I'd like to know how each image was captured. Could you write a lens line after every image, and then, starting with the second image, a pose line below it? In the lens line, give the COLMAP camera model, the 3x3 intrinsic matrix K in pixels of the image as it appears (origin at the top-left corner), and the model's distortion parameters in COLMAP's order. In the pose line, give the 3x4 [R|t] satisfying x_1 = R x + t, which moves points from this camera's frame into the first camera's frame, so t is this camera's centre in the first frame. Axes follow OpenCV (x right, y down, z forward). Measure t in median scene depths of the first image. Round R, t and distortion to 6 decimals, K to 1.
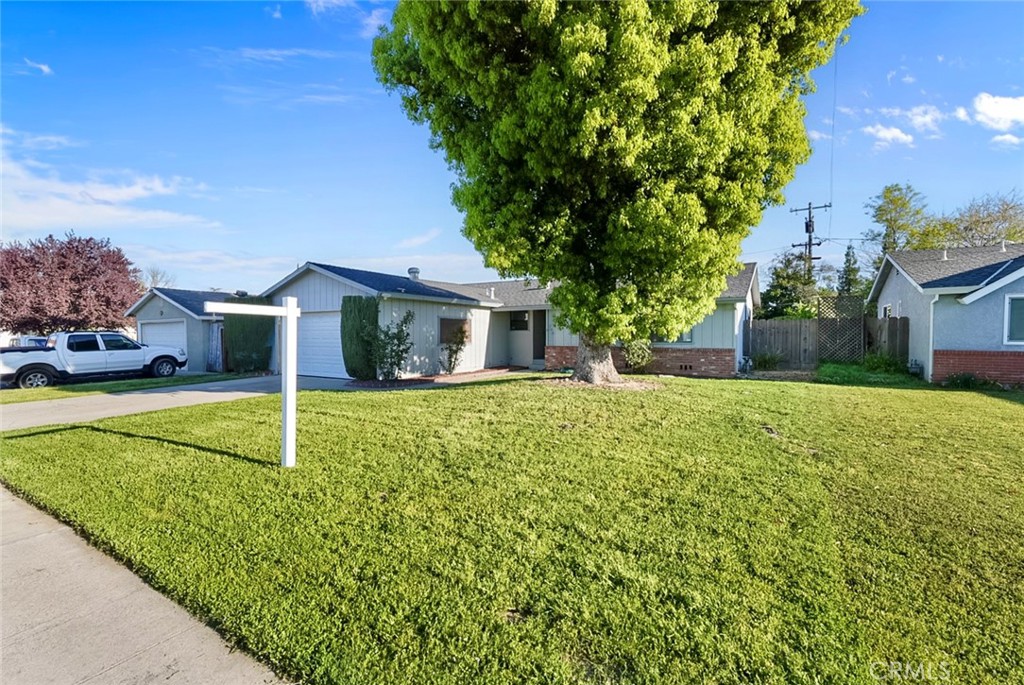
lens RADIAL K [[445.5, 0, 509.5], [0, 445.5, 339.9], [0, 0, 1]] dist [-0.003640, -0.000284]
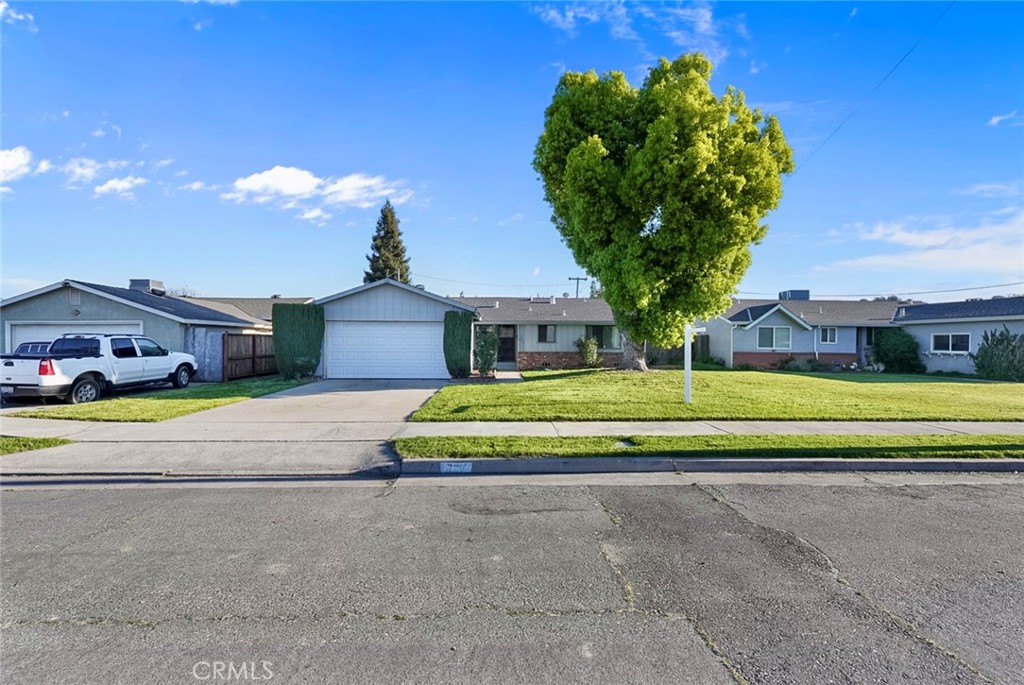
lens RADIAL K [[445.5, 0, 514.5], [0, 445.5, 345.0], [0, 0, 1]] dist [-0.003640, -0.000284]
pose [[0.833300, 0.006210, 0.552787, -0.831572], [0.000731, 0.999924, -0.012335, 0.013482], [-0.552821, 0.010683, 0.833231, -0.113576]]
